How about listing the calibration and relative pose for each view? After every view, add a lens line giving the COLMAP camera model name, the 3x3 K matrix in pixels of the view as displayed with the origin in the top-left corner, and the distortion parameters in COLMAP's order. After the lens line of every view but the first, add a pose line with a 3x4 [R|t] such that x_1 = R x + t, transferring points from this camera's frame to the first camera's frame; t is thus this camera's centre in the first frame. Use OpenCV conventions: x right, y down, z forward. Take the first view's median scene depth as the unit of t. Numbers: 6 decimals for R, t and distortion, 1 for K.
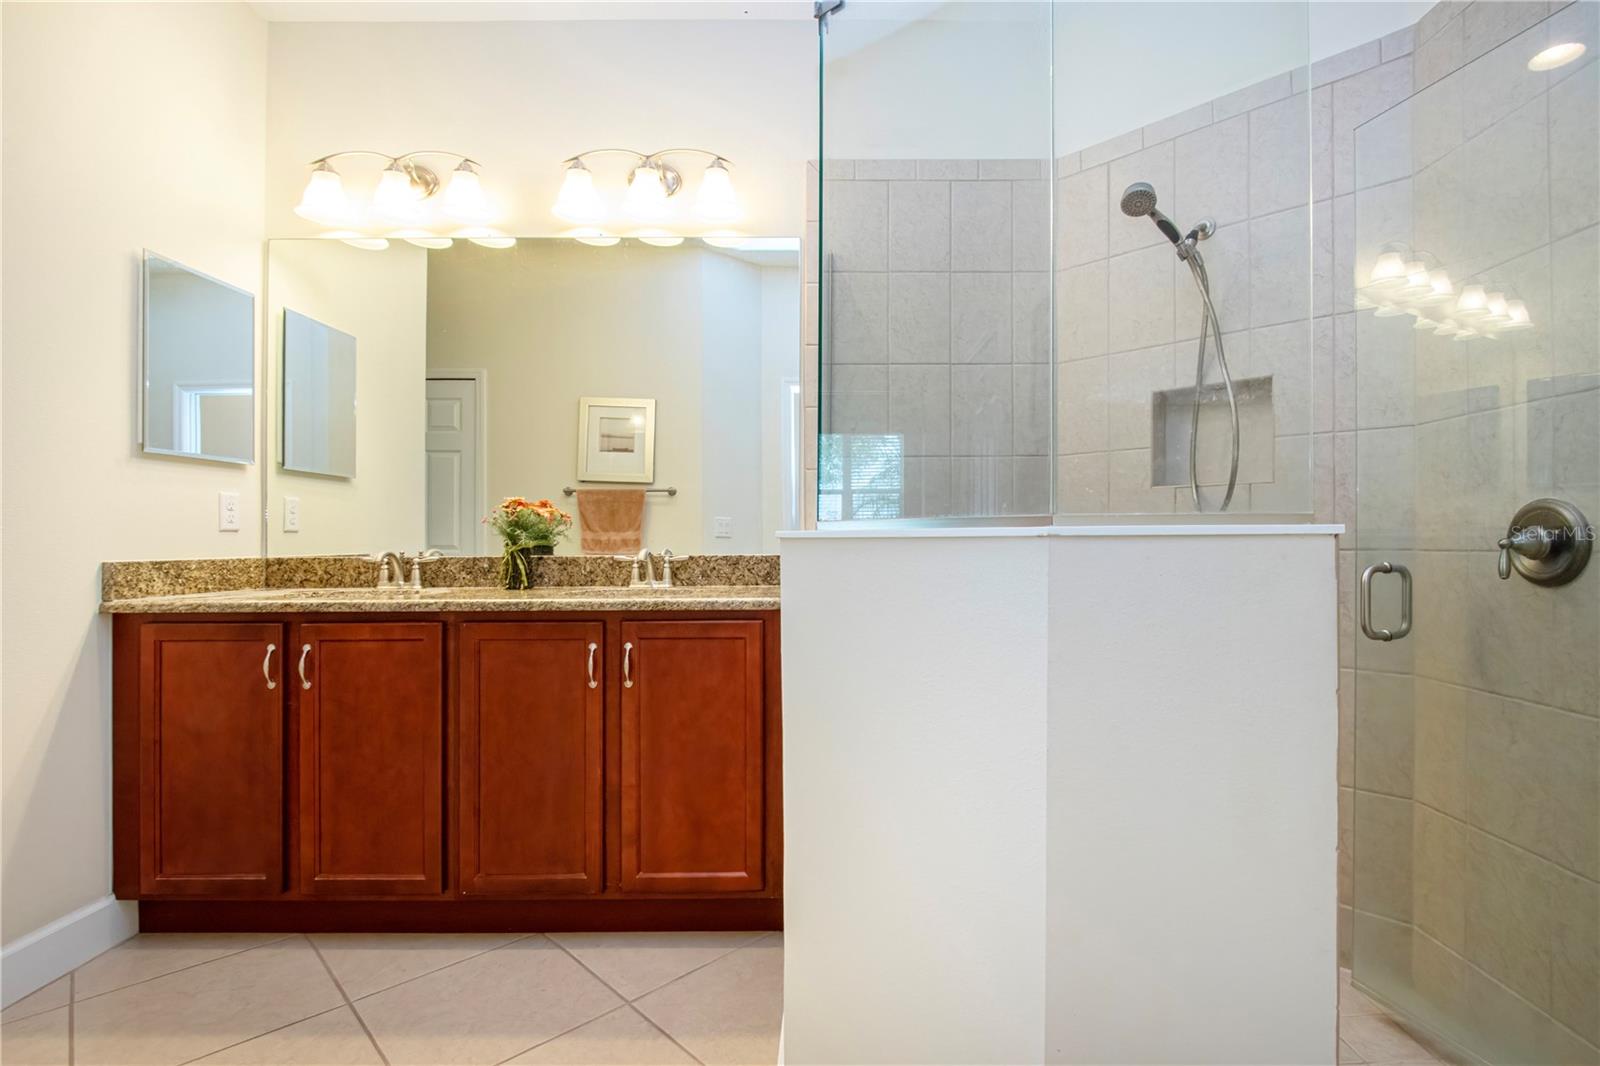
lens RADIAL K [[767.3, 0, 809.2], [0, 767.3, 544.8], [0, 0, 1]] dist [-0.015231, 0.001598]
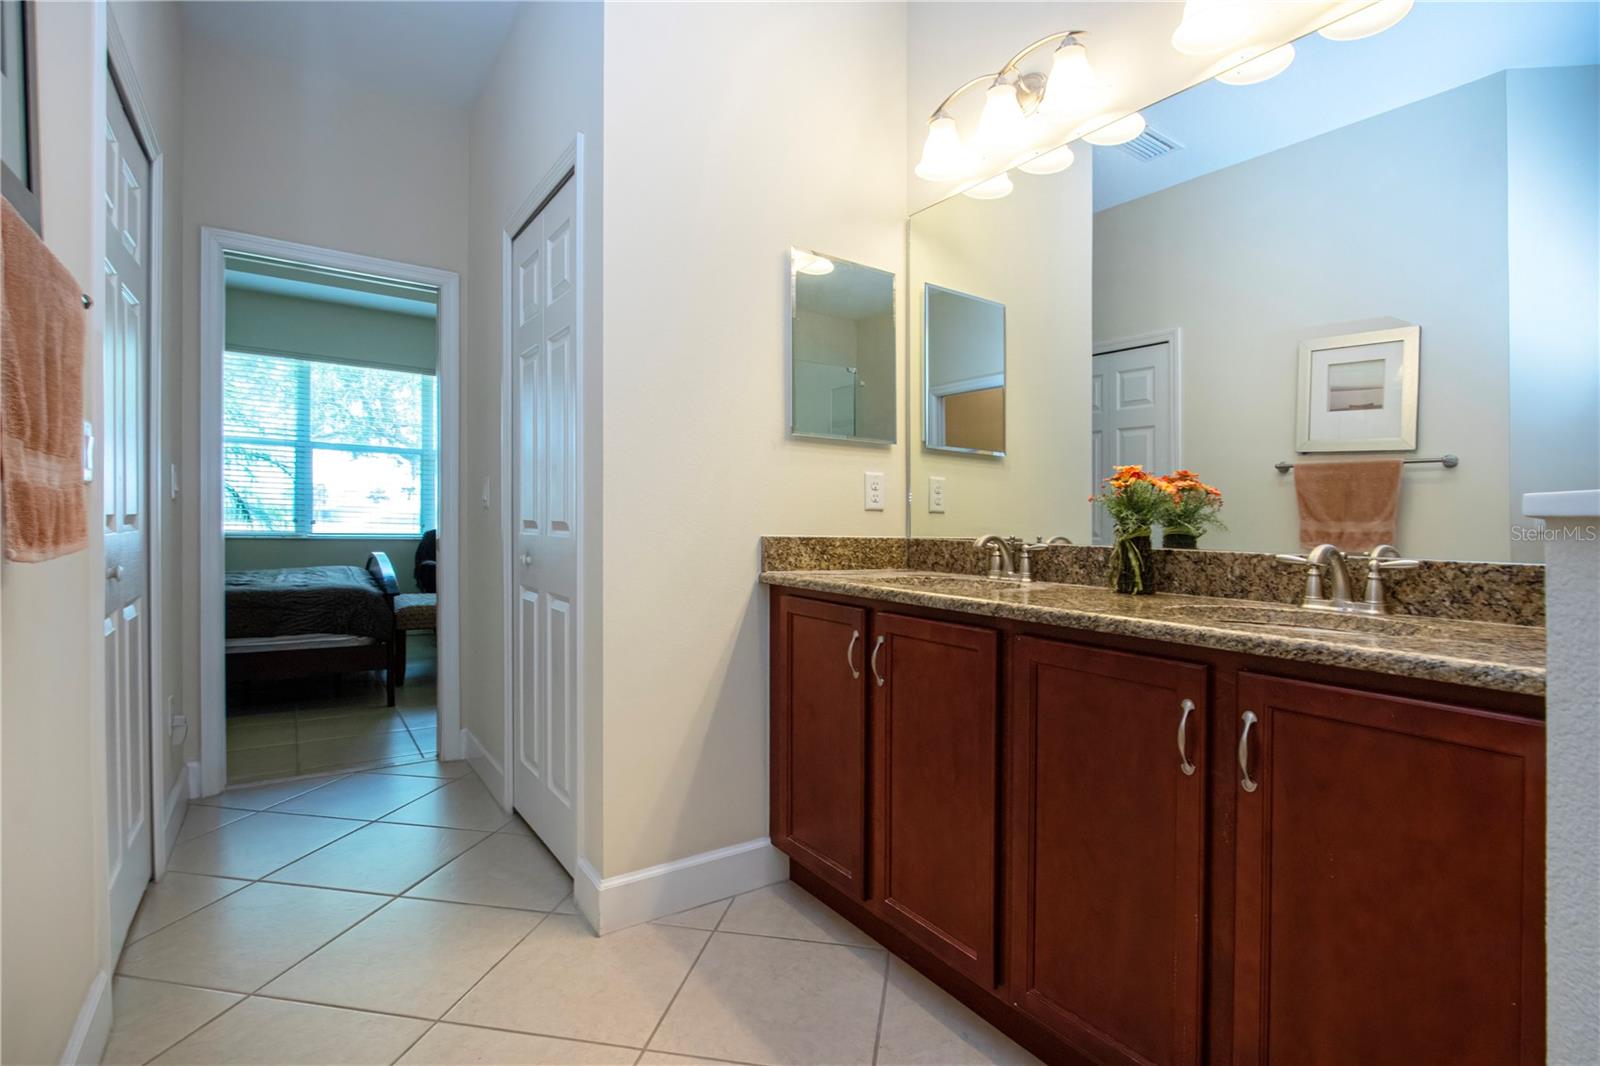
lens RADIAL K [[767.3, 0, 831.7], [0, 767.3, 508.3], [0, 0, 1]] dist [-0.015231, 0.001598]
pose [[0.620477, 0.004725, -0.784211, 0.008091], [-0.031696, 0.999316, -0.019056, 0.000314], [0.783584, 0.036680, 0.620202, 0.334424]]
